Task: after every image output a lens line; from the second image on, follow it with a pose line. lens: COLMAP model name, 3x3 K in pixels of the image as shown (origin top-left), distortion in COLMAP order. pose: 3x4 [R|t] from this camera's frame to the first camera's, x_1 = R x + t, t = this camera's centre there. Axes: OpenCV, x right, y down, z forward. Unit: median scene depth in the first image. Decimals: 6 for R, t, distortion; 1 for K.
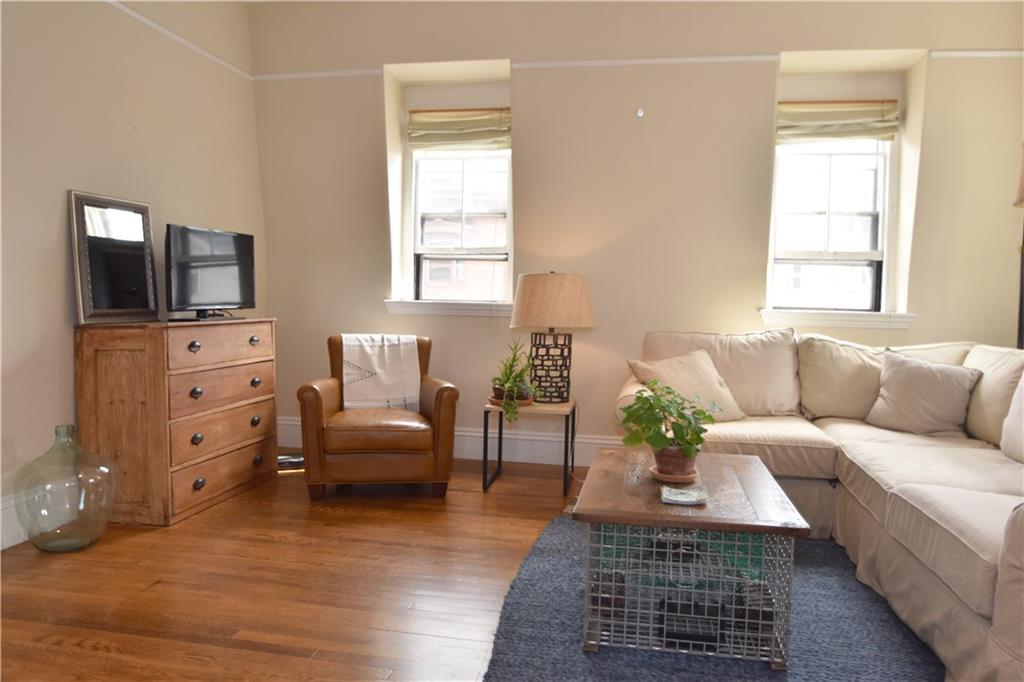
lens RADIAL K [[749.4, 0, 514.8], [0, 749.4, 270.6], [0, 0, 1]] dist [-0.034885, 0.001985]
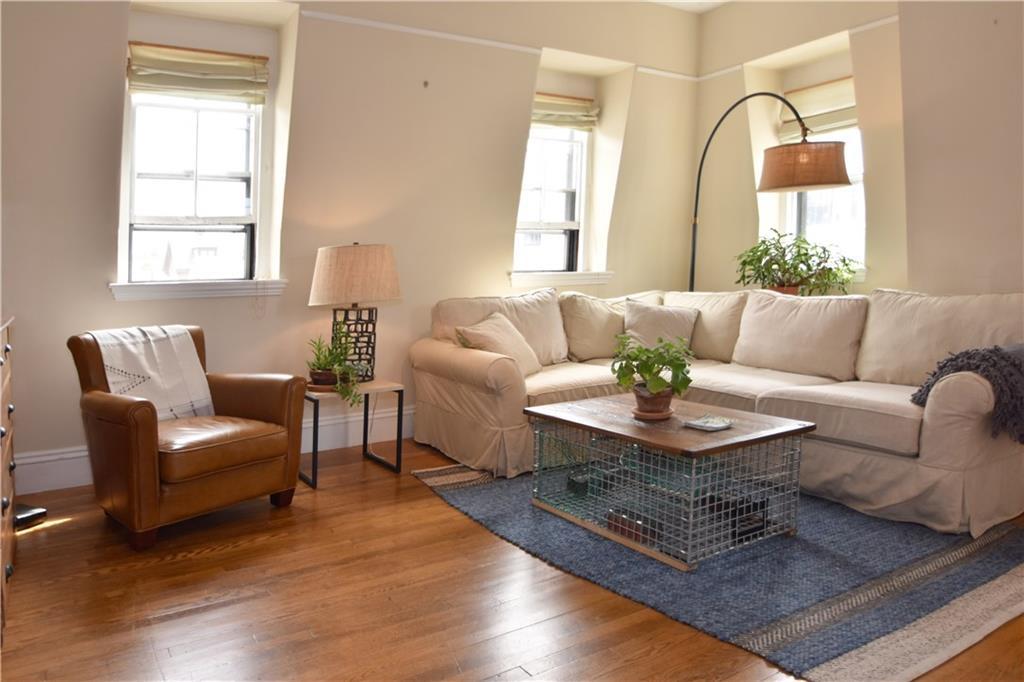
lens RADIAL K [[739.8, 0, 547.5], [0, 739.8, 250.7], [0, 0, 1]] dist [-0.009319, 0.003260]
pose [[0.728452, -0.023673, 0.684687, -0.406724], [0.013862, 0.999708, 0.019817, -0.003813], [-0.684956, -0.004944, 0.728568, 0.156755]]
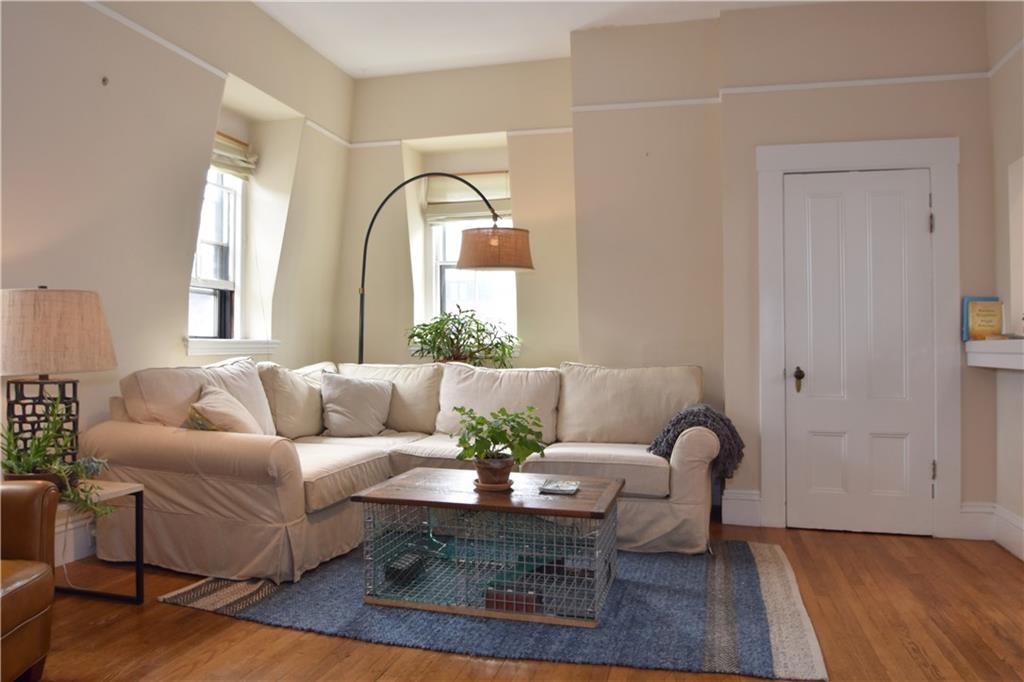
lens RADIAL K [[731.9, 0, 532.8], [0, 731.9, 314.7], [0, 0, 1]] dist [-0.037930, 0.005151]
pose [[0.075567, 0.013501, 0.997049, -0.542503], [-0.046128, 0.998885, -0.010030, 0.012569], [-0.996073, -0.045234, 0.076106, 0.528171]]
